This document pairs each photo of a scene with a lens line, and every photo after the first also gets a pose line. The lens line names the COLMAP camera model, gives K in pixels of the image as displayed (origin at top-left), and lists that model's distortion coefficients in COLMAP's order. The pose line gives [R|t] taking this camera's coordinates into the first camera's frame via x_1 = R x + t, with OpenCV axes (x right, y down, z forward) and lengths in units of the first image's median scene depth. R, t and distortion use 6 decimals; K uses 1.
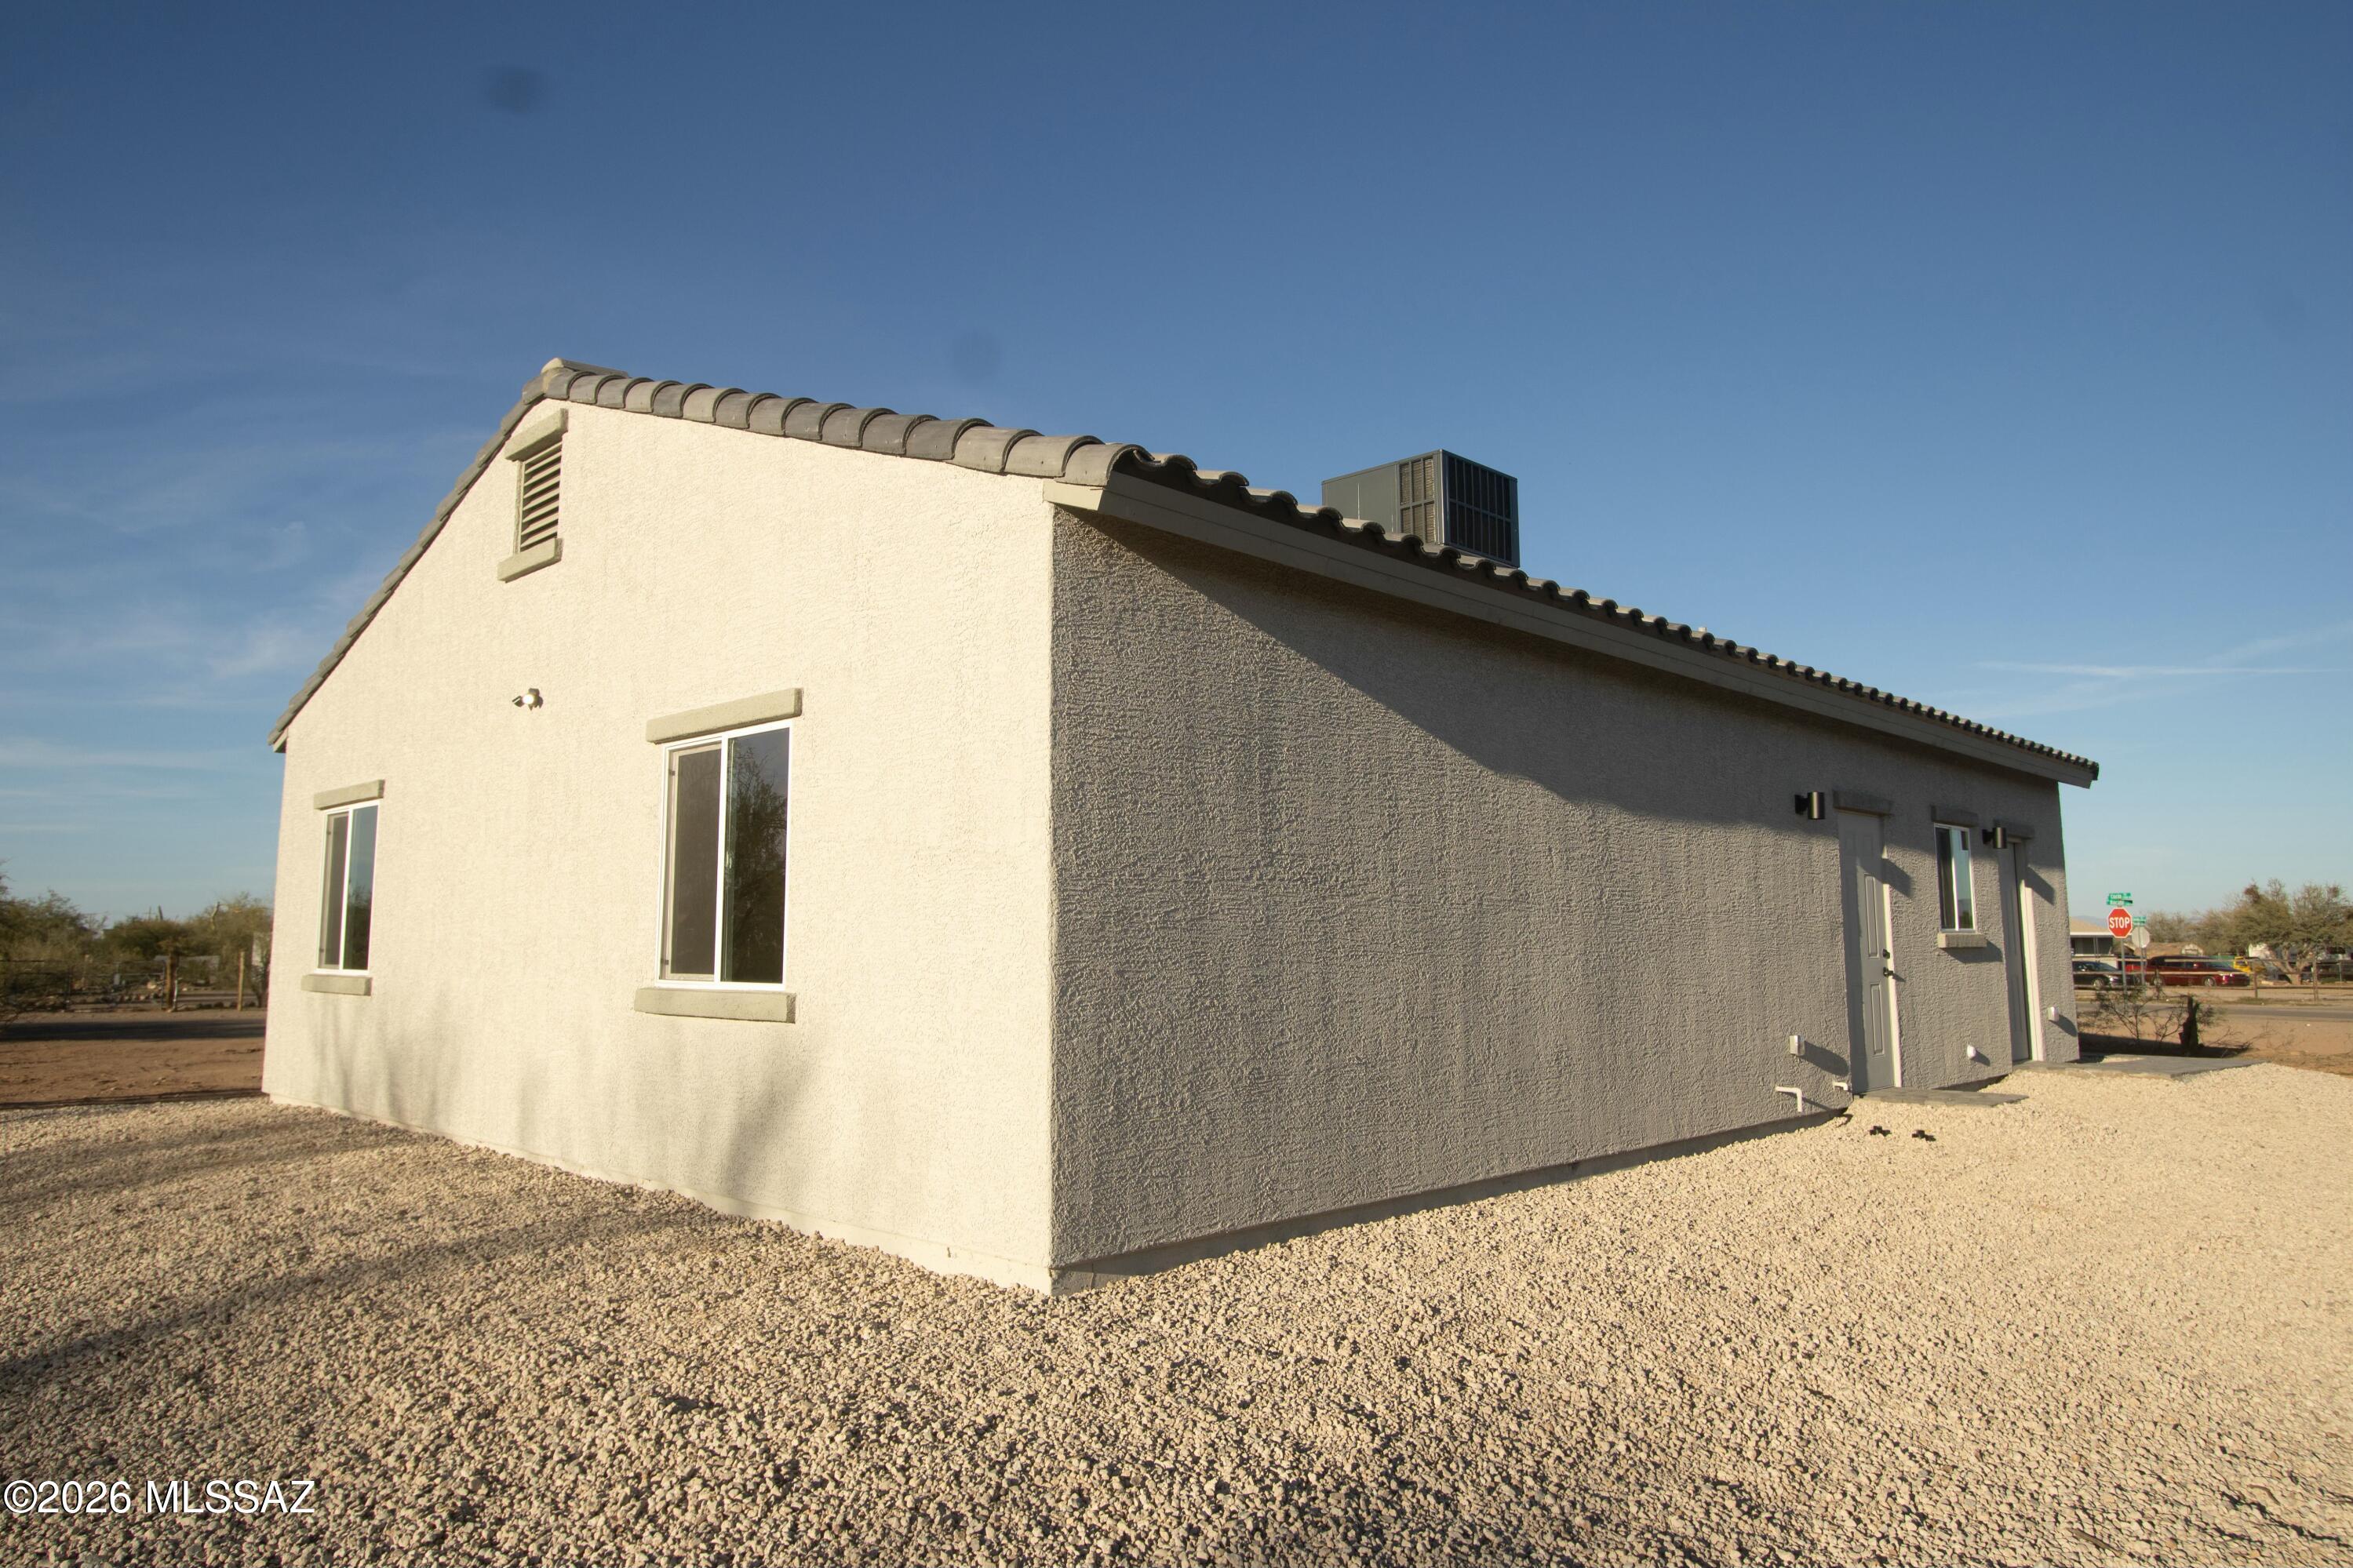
lens RADIAL K [[1490.4, 0, 1176.4], [0, 1490.4, 782.9], [0, 0, 1]] dist [-0.014554, 0.002705]
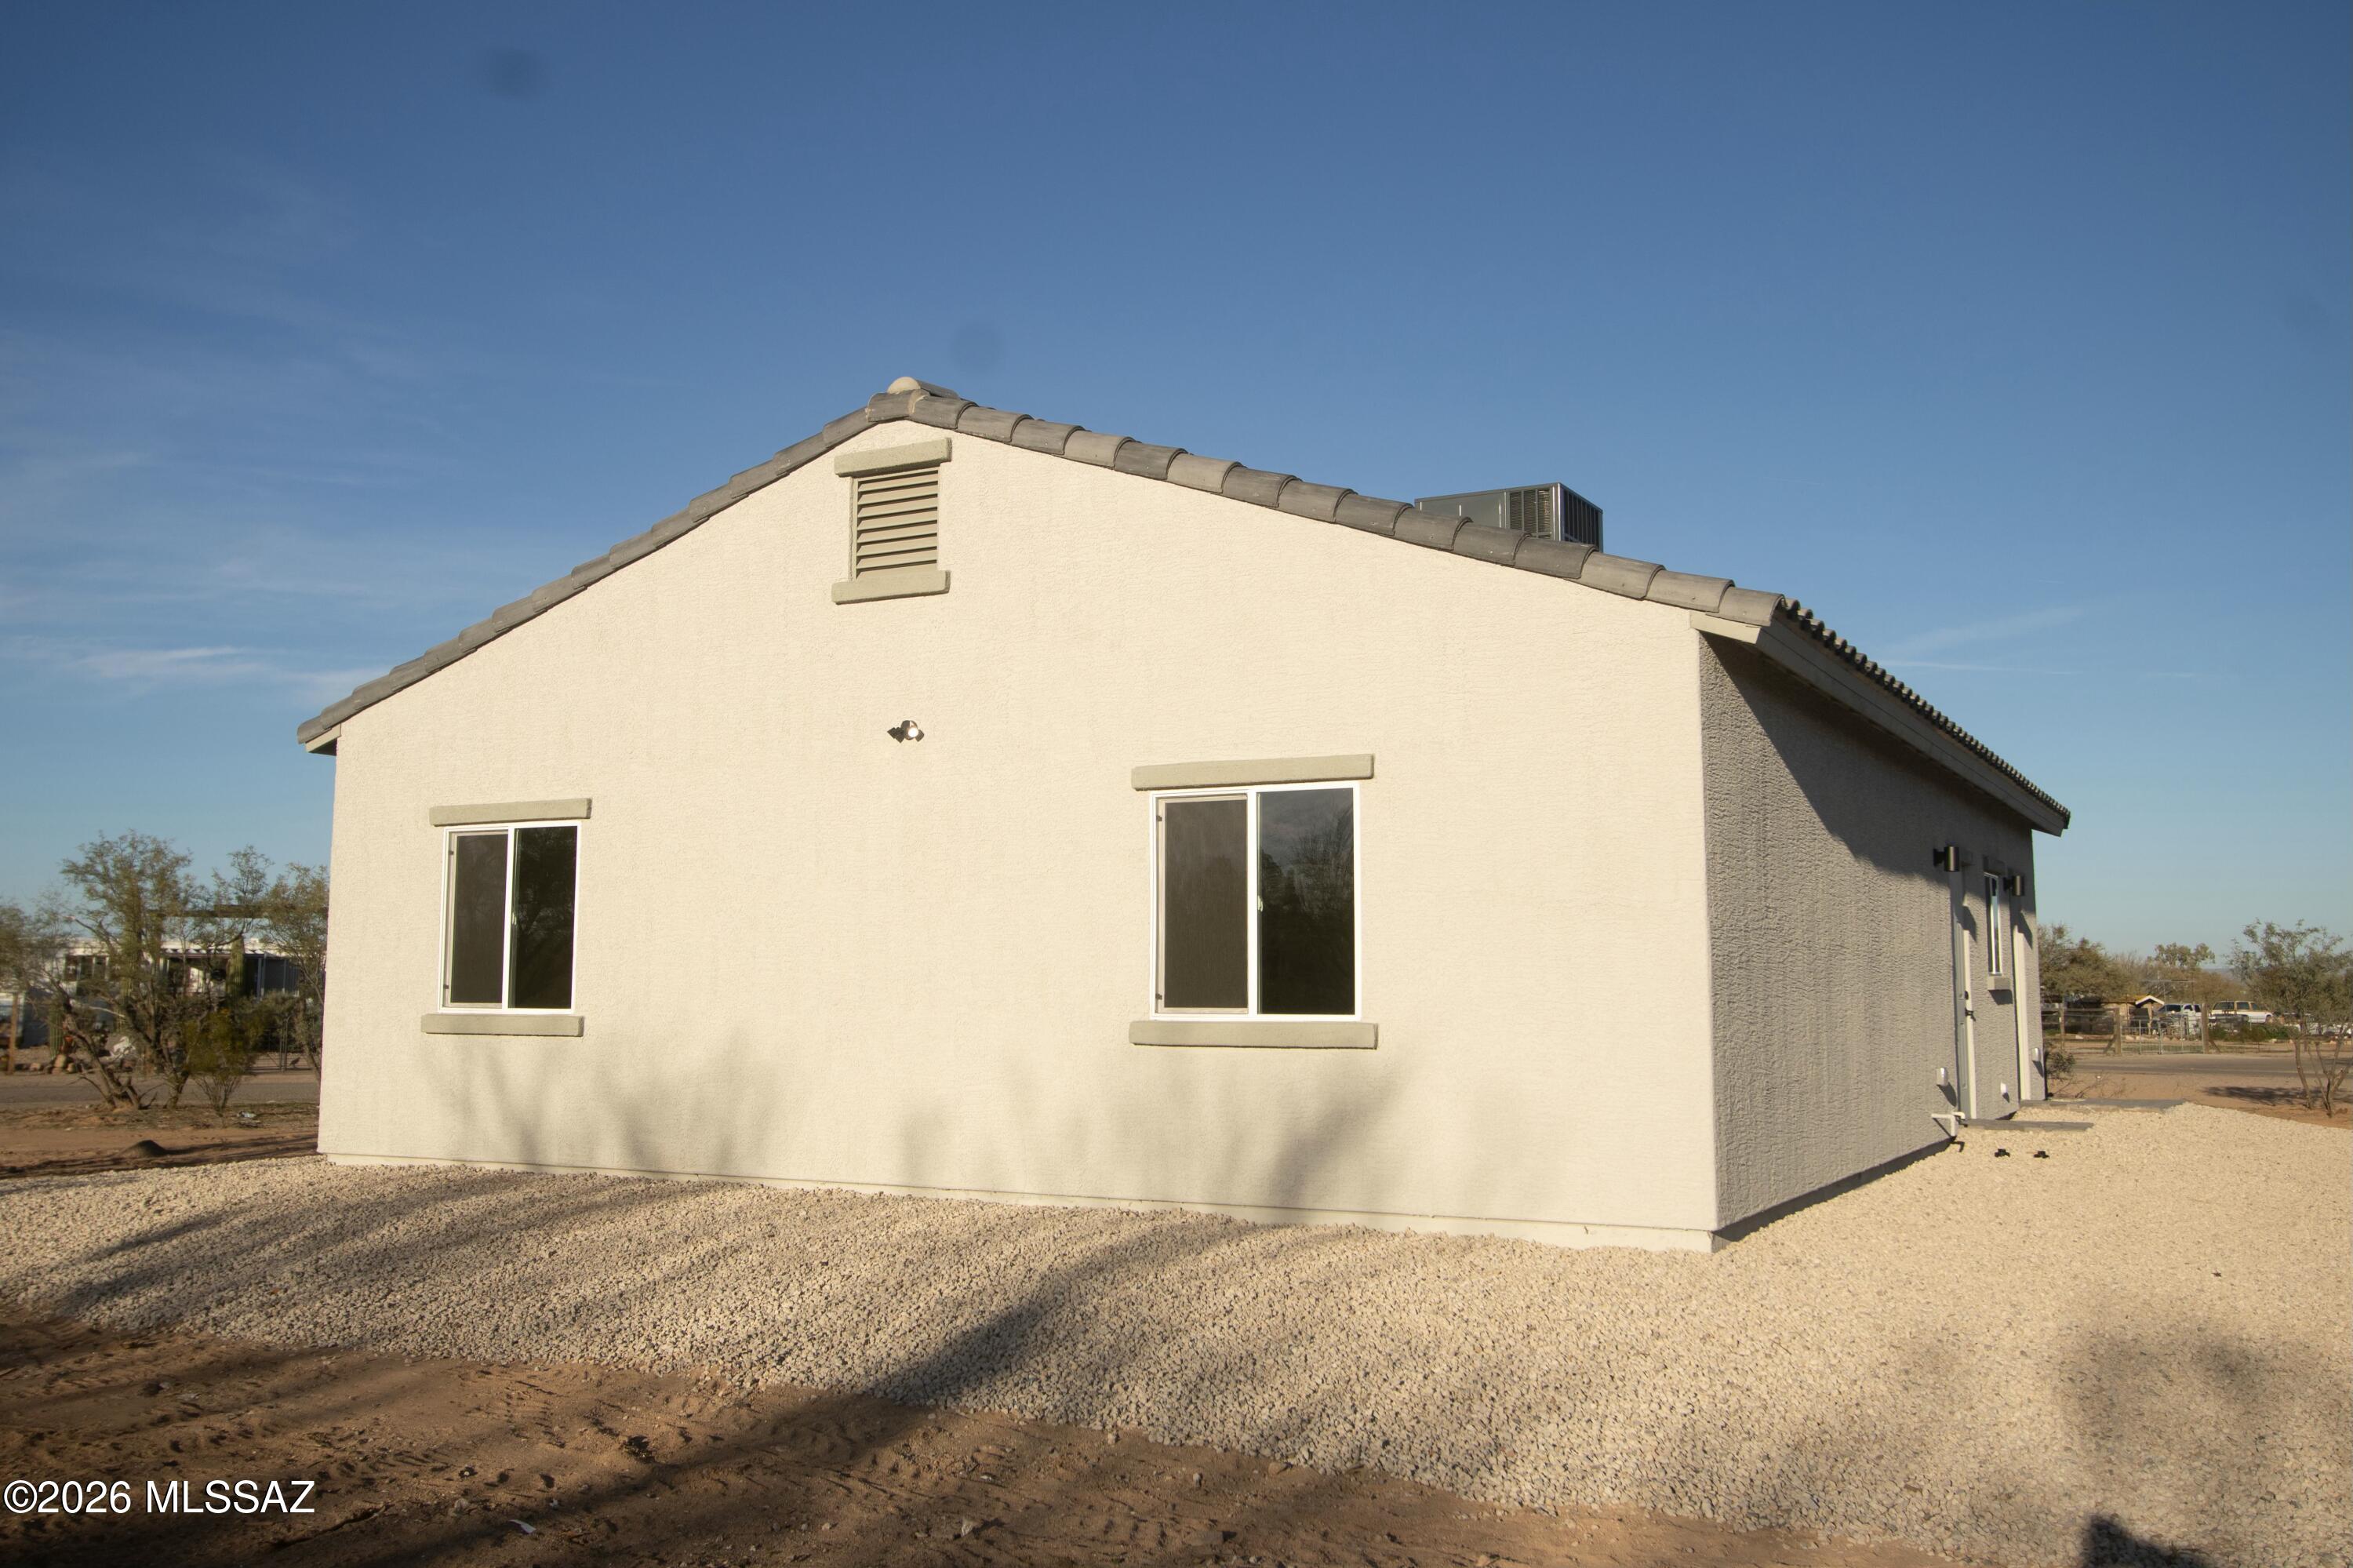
lens RADIAL K [[2061.0, 0, 1176.8], [0, 2061.0, 780.7], [0, 0, 1]] dist [0.000027, 0.004822]
pose [[0.961446, 0.030072, 0.273344, -0.638264], [-0.032125, 0.999479, 0.003037, -0.034041], [-0.273110, -0.011701, 0.961912, -0.362373]]
